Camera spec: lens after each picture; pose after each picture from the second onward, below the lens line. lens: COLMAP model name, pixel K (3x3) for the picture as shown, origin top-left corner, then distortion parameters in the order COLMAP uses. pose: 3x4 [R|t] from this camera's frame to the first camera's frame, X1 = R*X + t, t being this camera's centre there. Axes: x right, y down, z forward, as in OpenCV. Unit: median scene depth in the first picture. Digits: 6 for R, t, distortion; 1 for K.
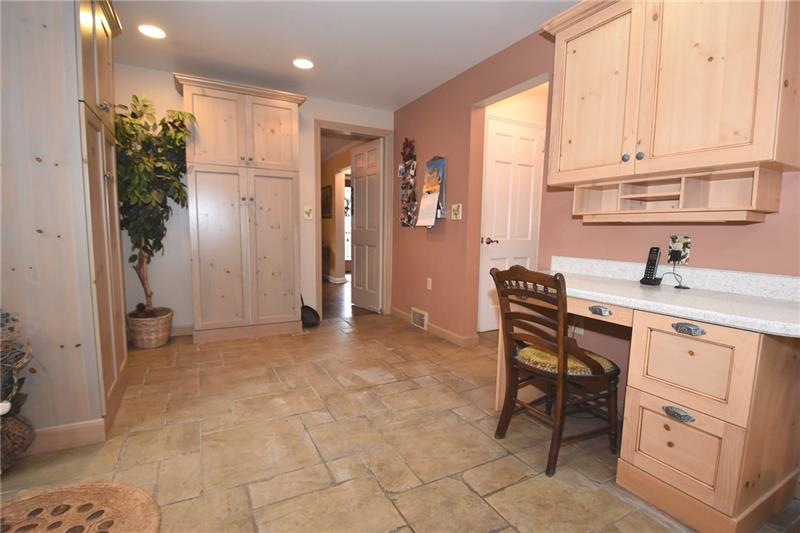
lens RADIAL K [[372.8, 0, 400.0], [0, 372.8, 266.5], [0, 0, 1]] dist [0.001275, -0.000015]
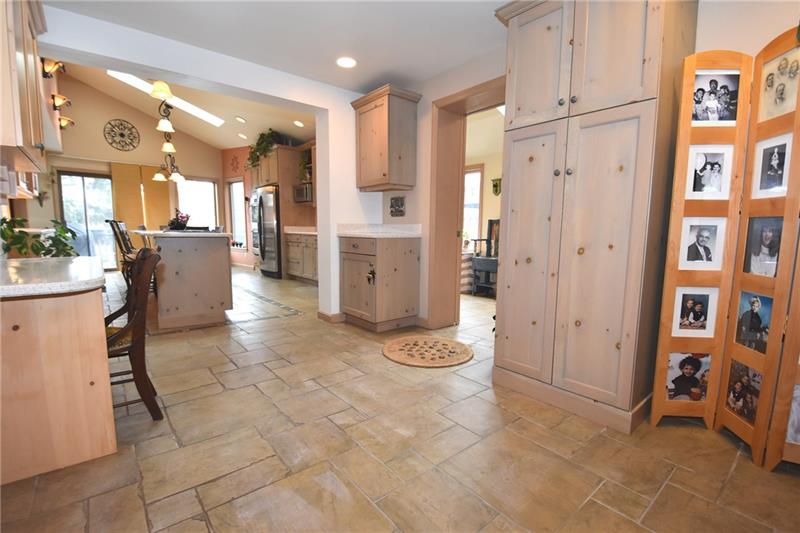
lens RADIAL K [[358.8, 0, 400.0], [0, 358.8, 266.5], [0, 0, 1]] dist [0.000591, -0.000197]
pose [[-0.978542, -0.004795, -0.205993, -0.155619], [-0.046515, 0.979063, 0.198172, -0.157205], [0.200730, 0.203502, -0.958277, 1.740055]]
